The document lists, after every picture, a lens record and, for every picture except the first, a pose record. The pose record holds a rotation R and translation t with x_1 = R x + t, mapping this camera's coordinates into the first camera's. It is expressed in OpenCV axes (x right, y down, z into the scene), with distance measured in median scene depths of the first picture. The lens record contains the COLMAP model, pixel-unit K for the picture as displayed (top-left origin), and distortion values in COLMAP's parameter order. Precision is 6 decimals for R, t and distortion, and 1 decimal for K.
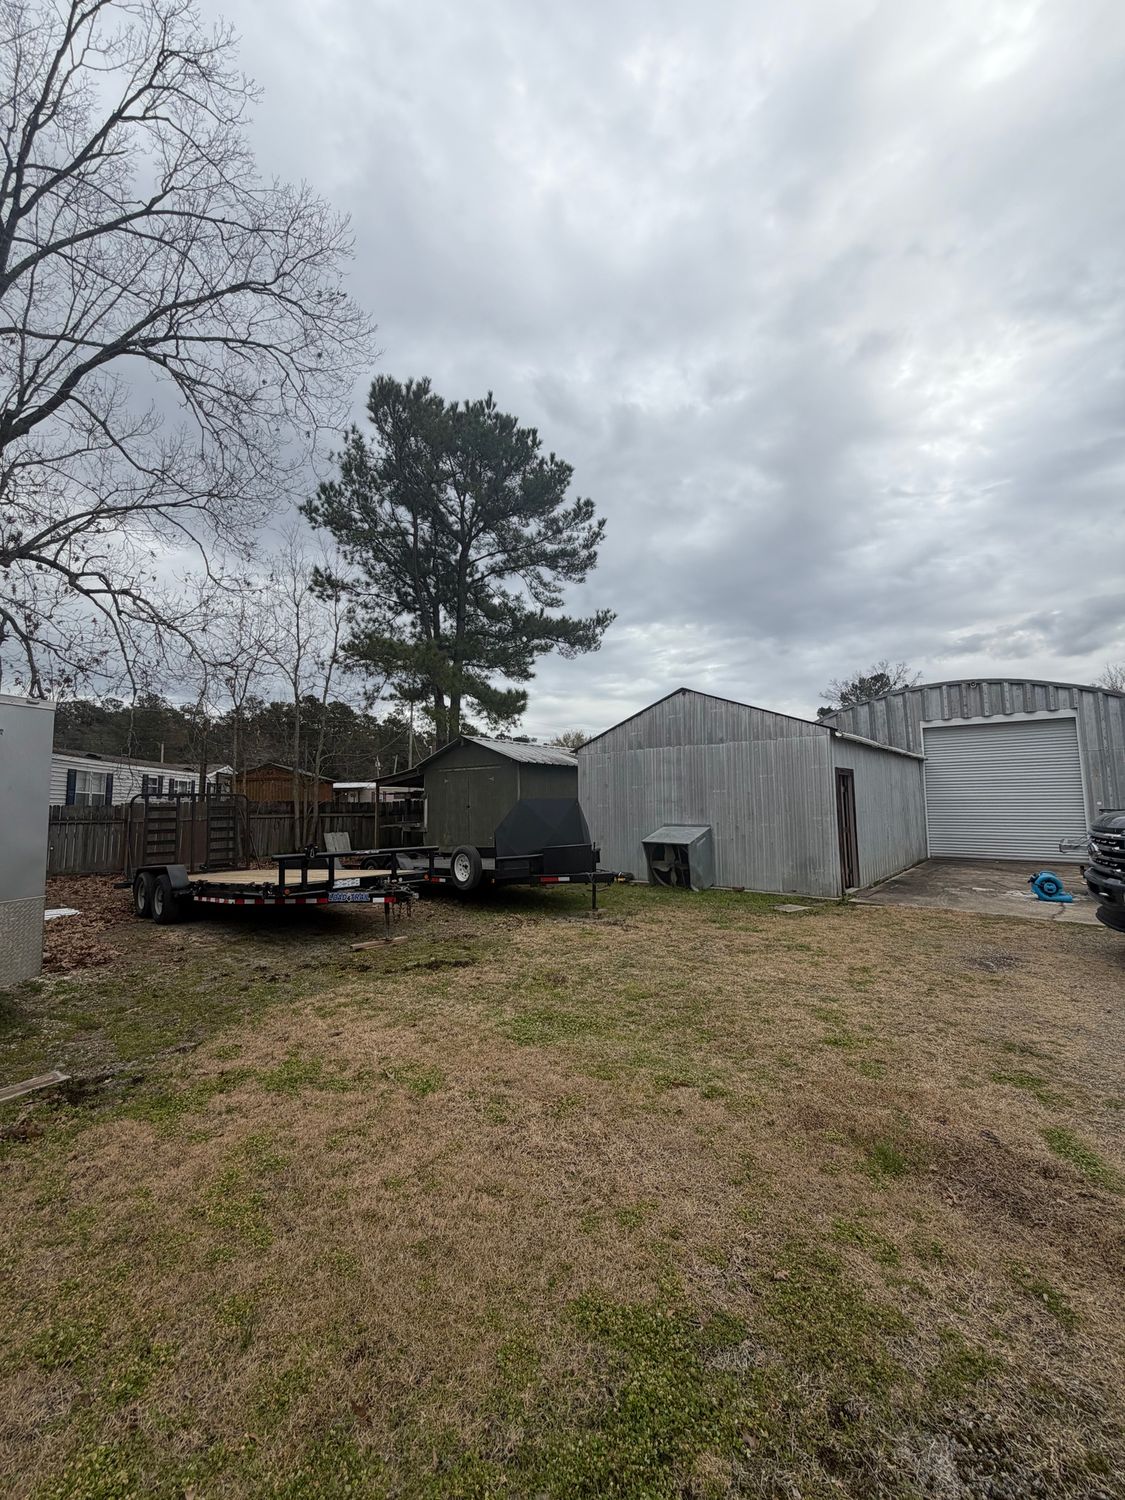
lens RADIAL K [[592.6, 0, 535.0], [0, 592.6, 742.9], [0, 0, 1]] dist [-0.000008, 0.000259]
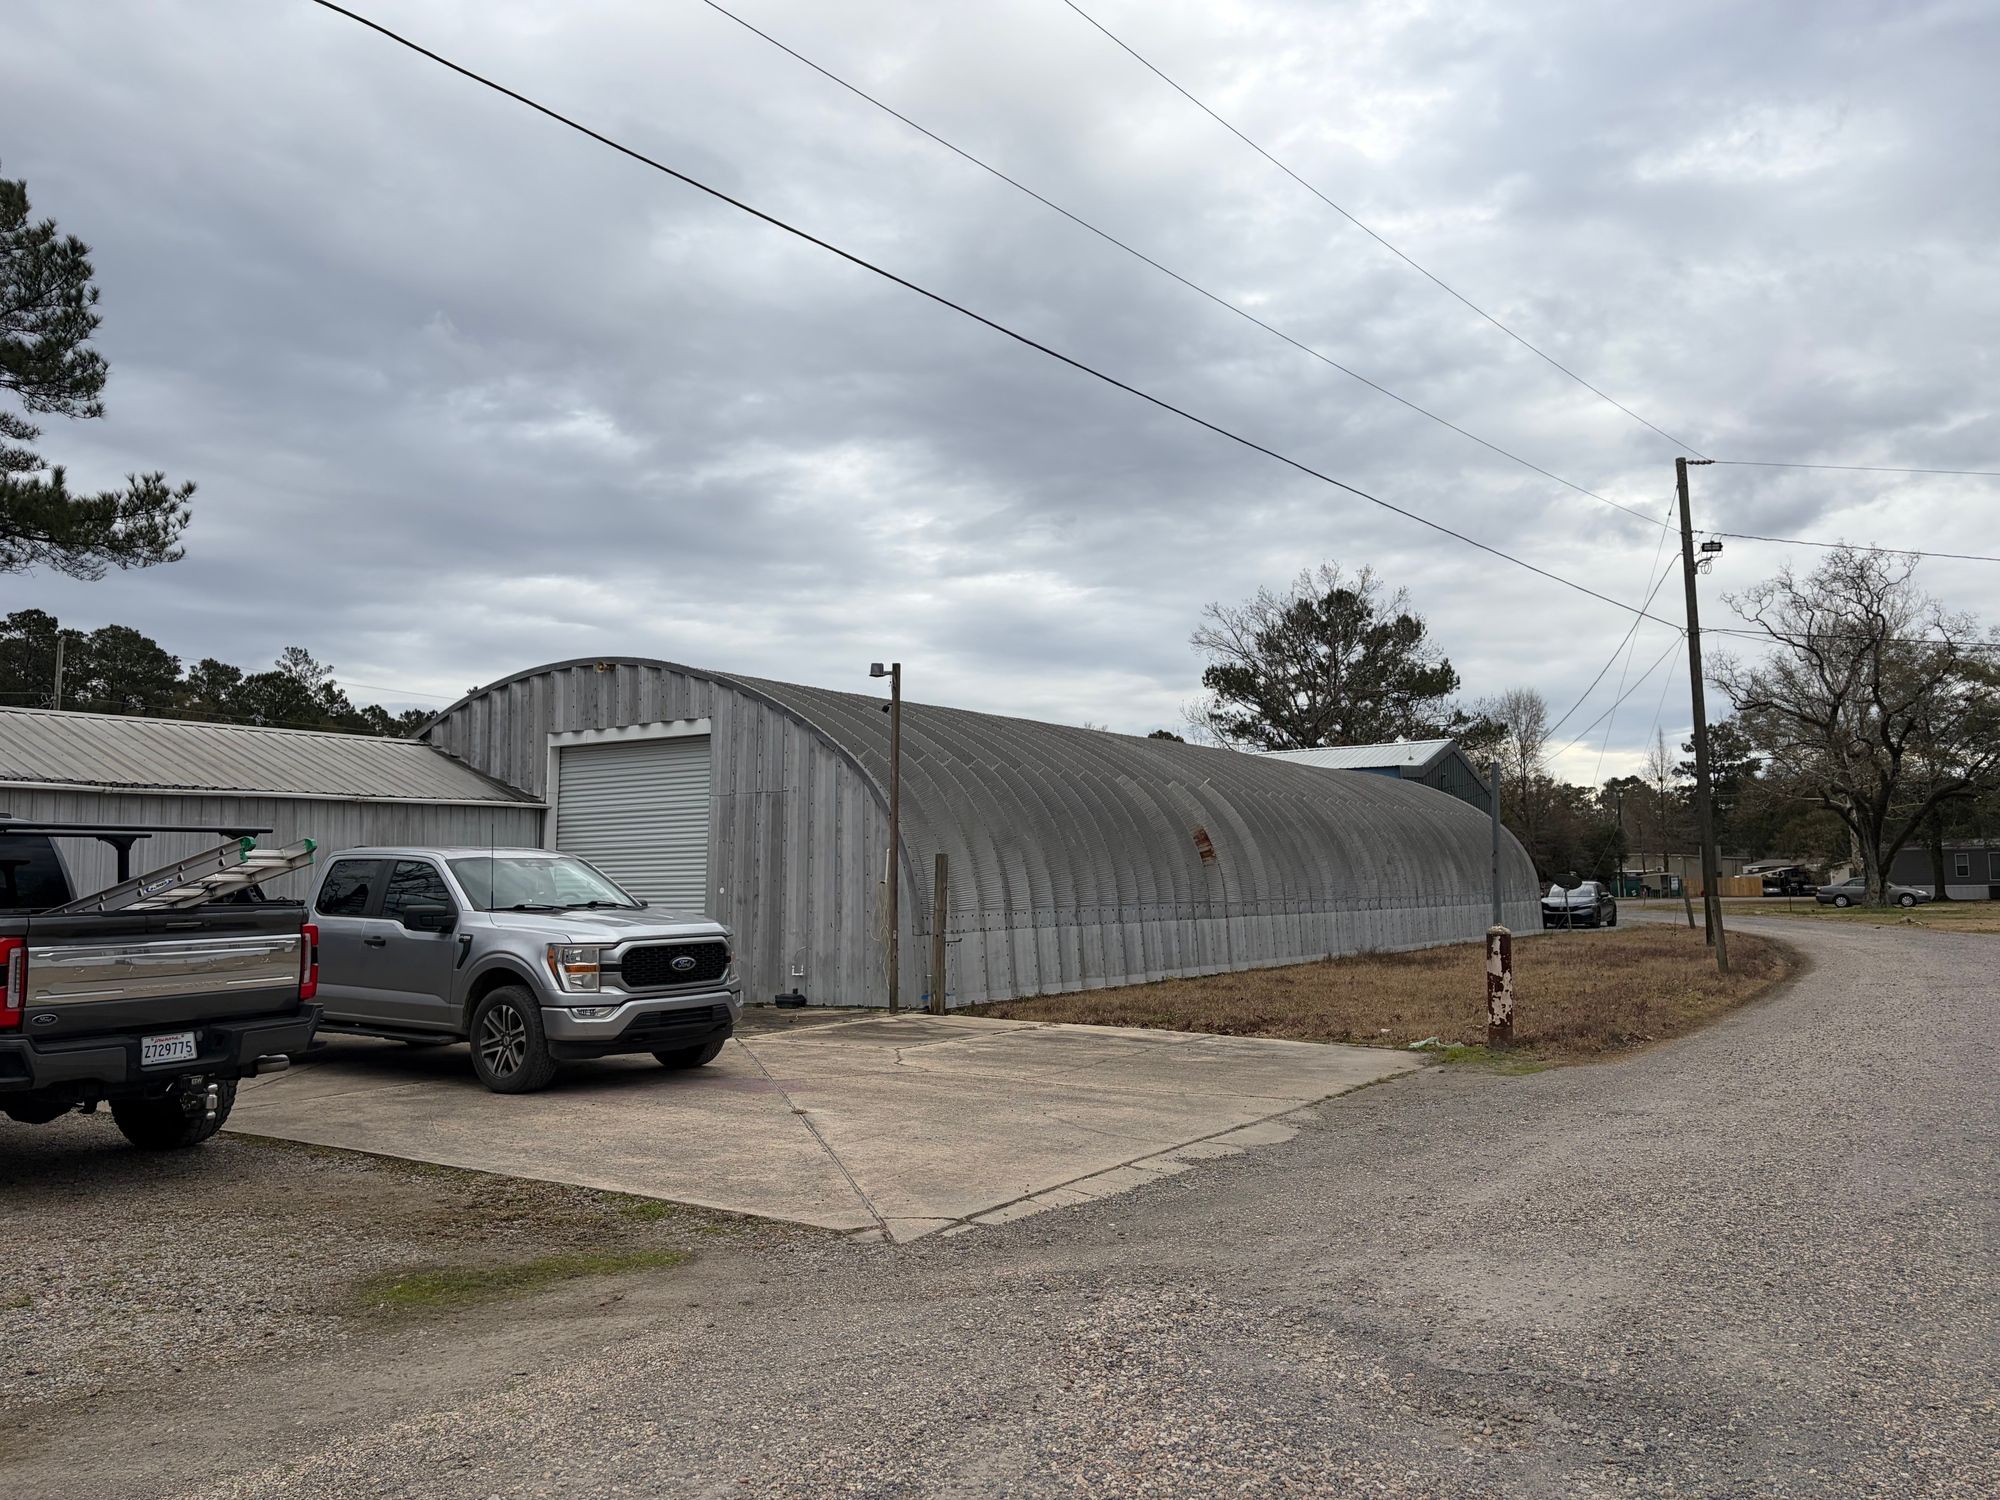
lens RADIAL K [[1489.1, 0, 997.3], [0, 1489.1, 765.7], [0, 0, 1]] dist [0.088417, -0.118793]
pose [[0.995191, 0.006714, 0.097719, 0.670678], [-0.008869, 0.999726, 0.021639, -0.029806], [-0.097547, -0.022402, 0.994979, -0.254140]]
